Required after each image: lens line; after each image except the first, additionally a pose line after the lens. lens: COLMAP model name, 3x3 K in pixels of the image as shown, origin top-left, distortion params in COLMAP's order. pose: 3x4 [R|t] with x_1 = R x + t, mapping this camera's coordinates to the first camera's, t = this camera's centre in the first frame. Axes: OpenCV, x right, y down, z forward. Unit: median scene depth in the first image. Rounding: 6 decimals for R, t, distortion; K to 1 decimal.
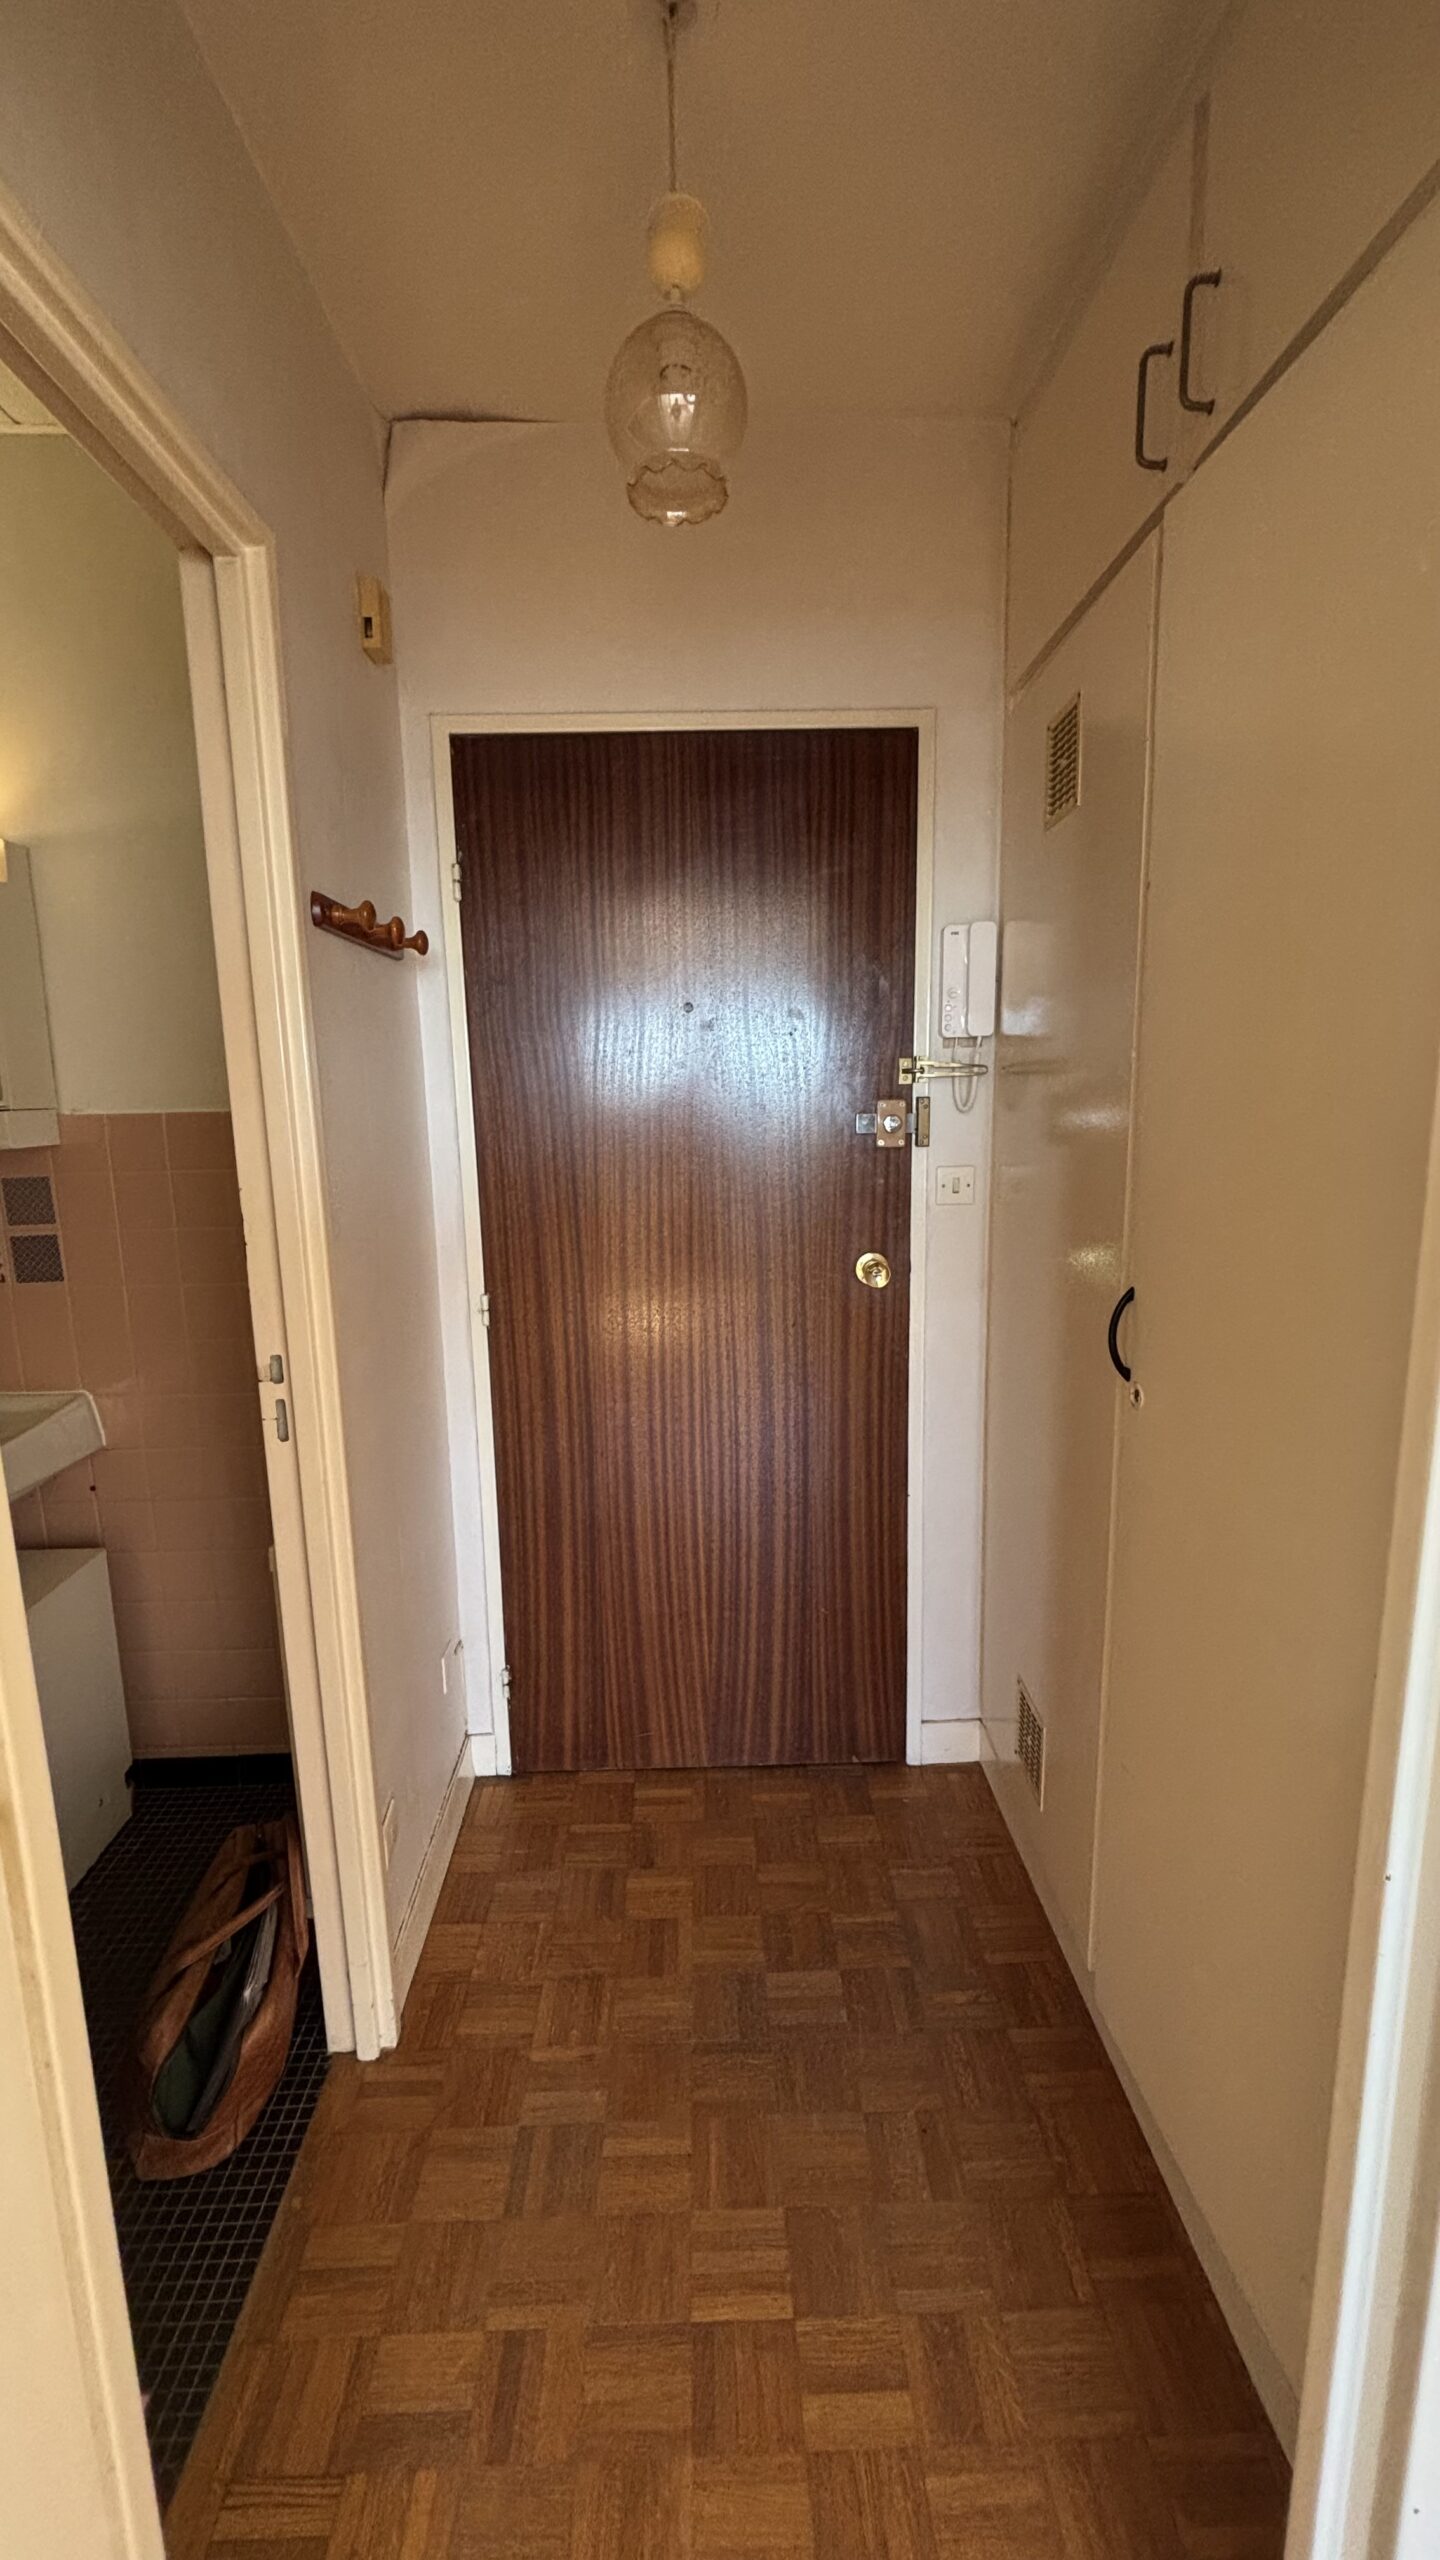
lens RADIAL K [[1029.9, 0, 722.1], [0, 1029.9, 1282.4], [0, 0, 1]] dist [-0.009542, -0.000556]
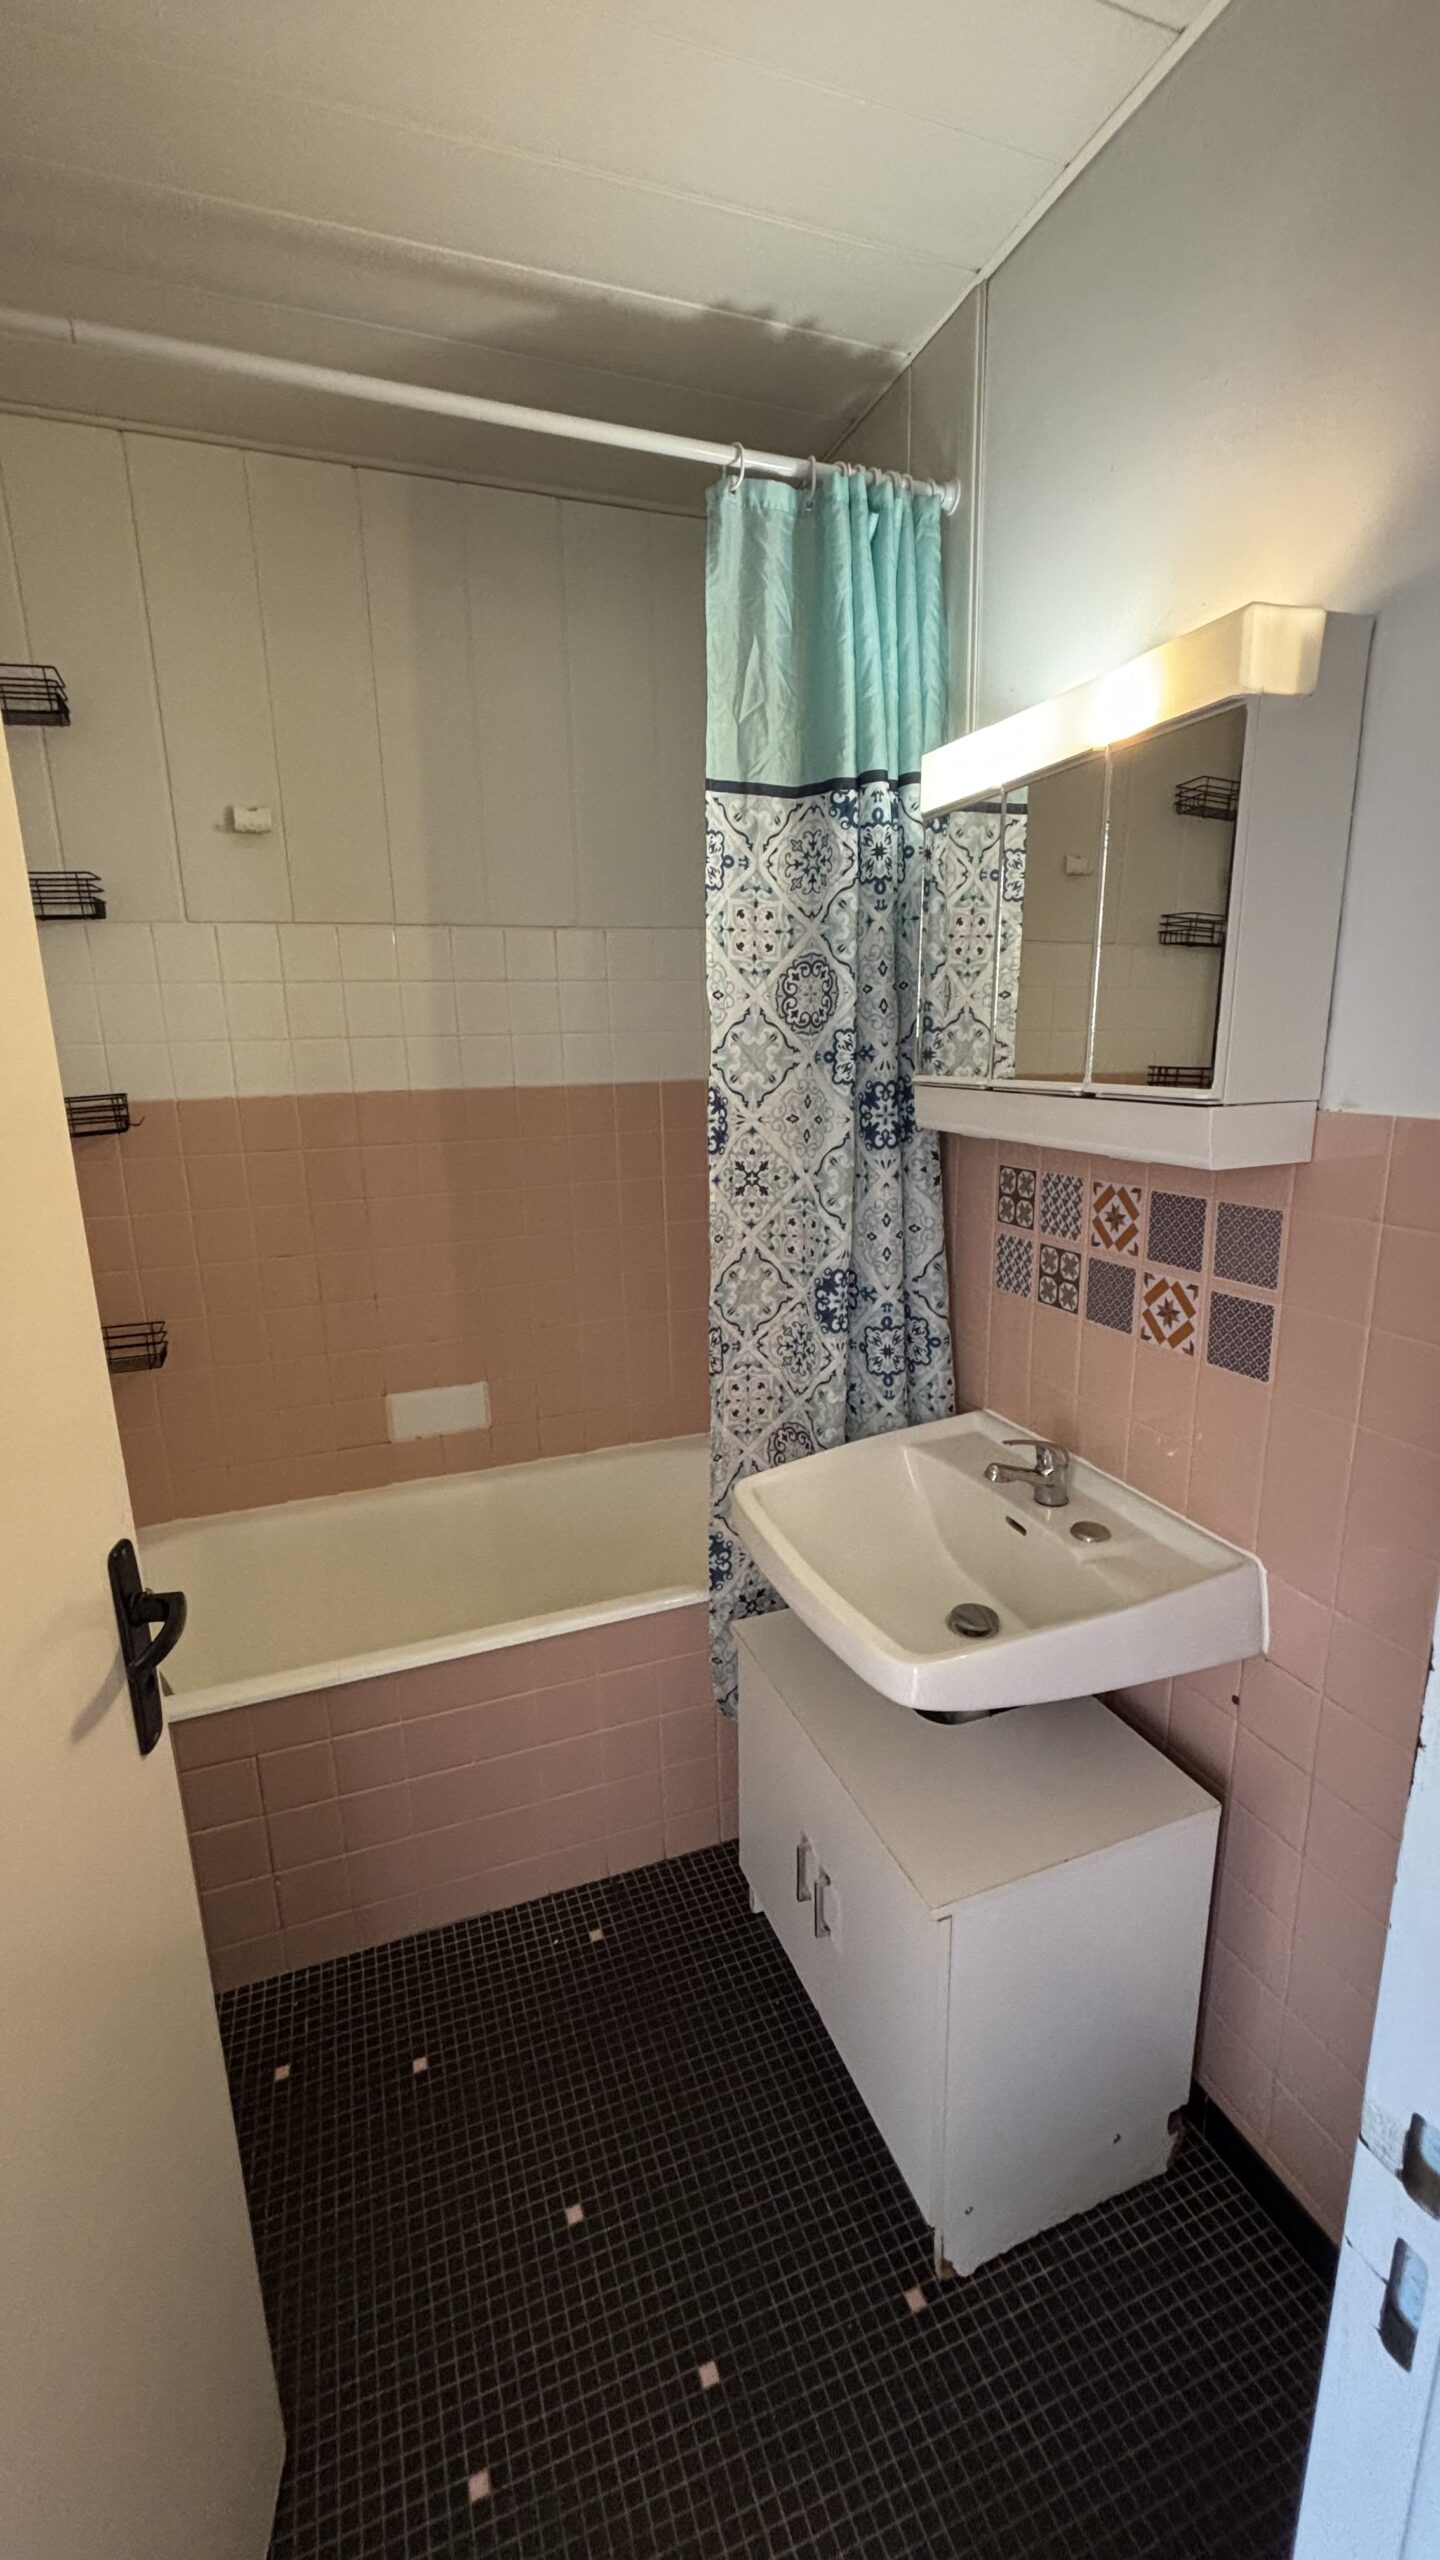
lens RADIAL K [[1029.9, 0, 722.2], [0, 1029.9, 1277.9], [0, 0, 1]] dist [-0.009542, -0.000556]
pose [[0.329273, 0.222494, -0.917647, -0.204222], [-0.145218, 0.972212, 0.183616, -0.127101], [0.933001, 0.072799, 0.352433, 0.482495]]
